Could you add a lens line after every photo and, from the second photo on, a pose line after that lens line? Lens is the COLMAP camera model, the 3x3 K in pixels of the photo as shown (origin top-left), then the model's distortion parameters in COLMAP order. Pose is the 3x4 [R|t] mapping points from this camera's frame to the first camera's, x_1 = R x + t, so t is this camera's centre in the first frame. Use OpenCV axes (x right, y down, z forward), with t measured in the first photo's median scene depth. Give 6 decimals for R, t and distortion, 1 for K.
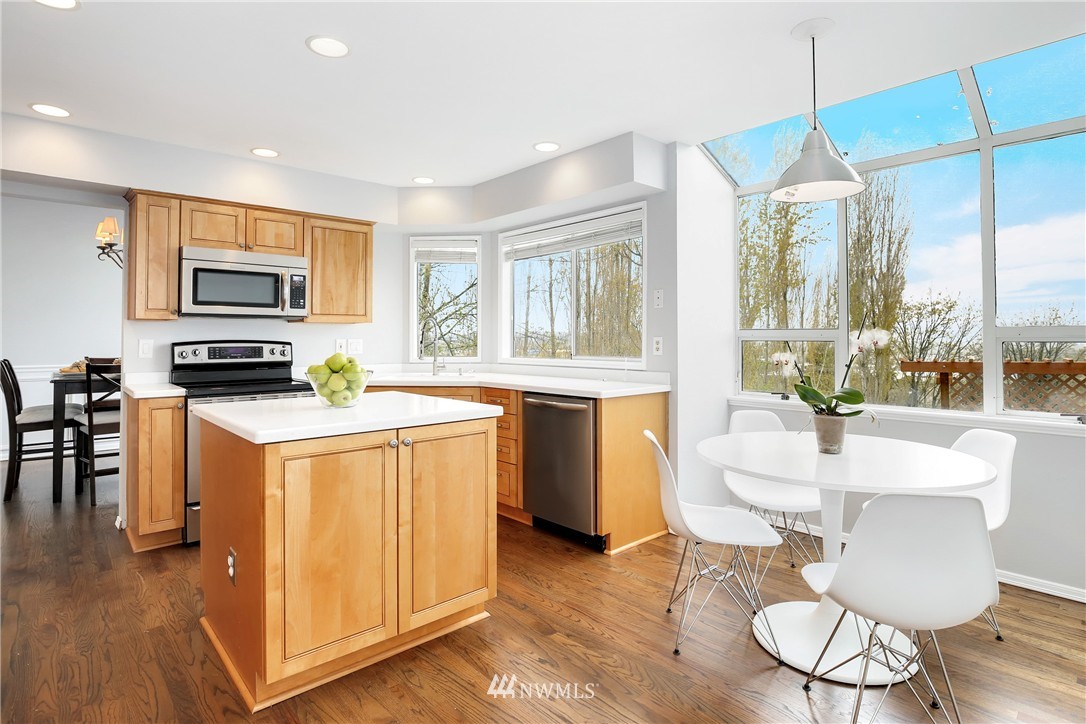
lens RADIAL K [[556.9, 0, 552.4], [0, 556.9, 328.7], [0, 0, 1]] dist [-0.034152, -0.000059]
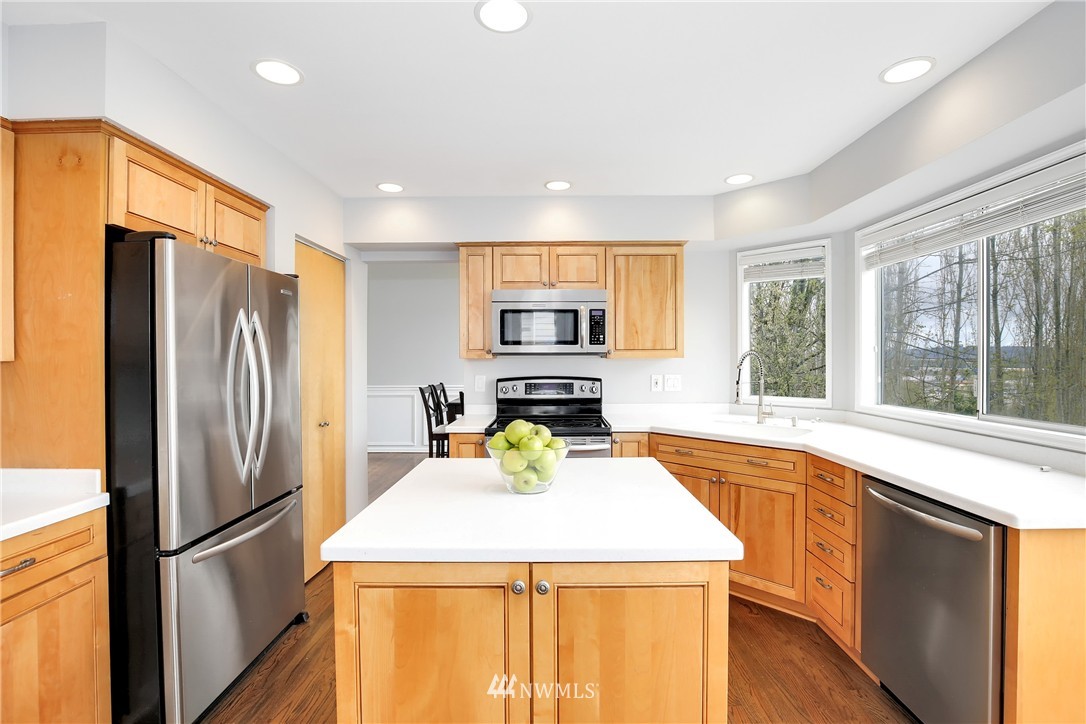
lens RADIAL K [[500.4, 0, 547.2], [0, 500.4, 355.7], [0, 0, 1]] dist [-0.034178, 0.003069]
pose [[0.728226, -0.000200, -0.685337, 0.065213], [0.013736, 0.999803, 0.014304, -0.033080], [0.685199, -0.019831, 0.728086, 0.338514]]
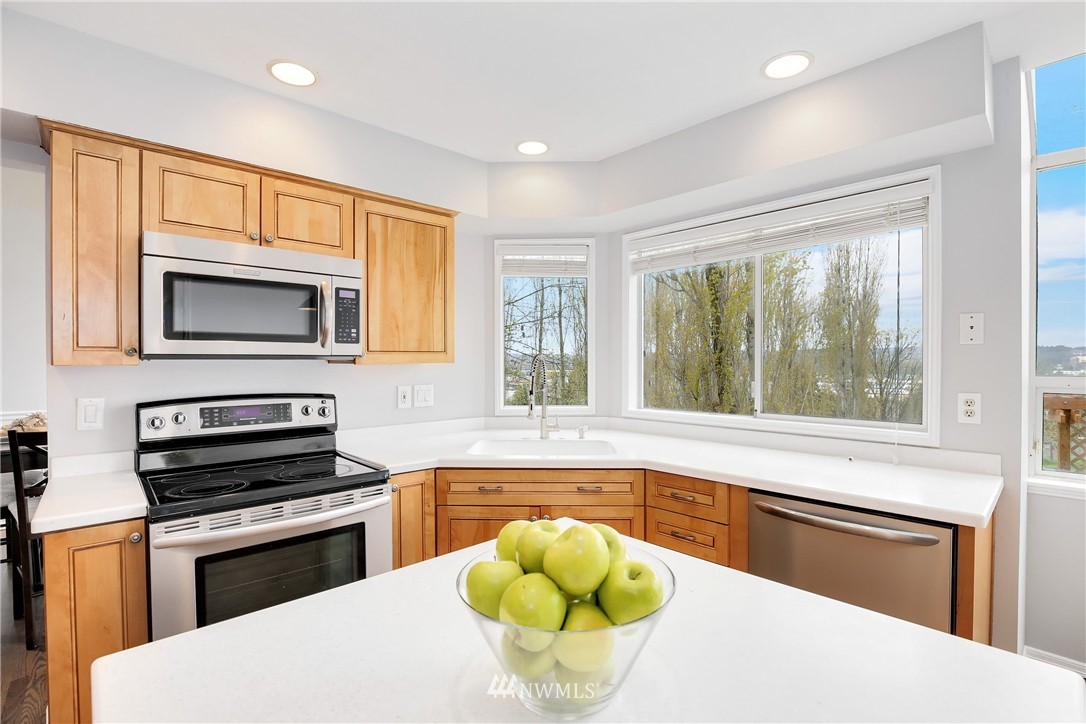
lens RADIAL K [[500.4, 0, 550.6], [0, 500.4, 363.5], [0, 0, 1]] dist [-0.034178, 0.003069]
pose [[0.999939, -0.000542, 0.011032, -0.255740], [0.000271, 0.999699, 0.024516, -0.029066], [-0.011042, -0.024511, 0.999639, 0.471330]]
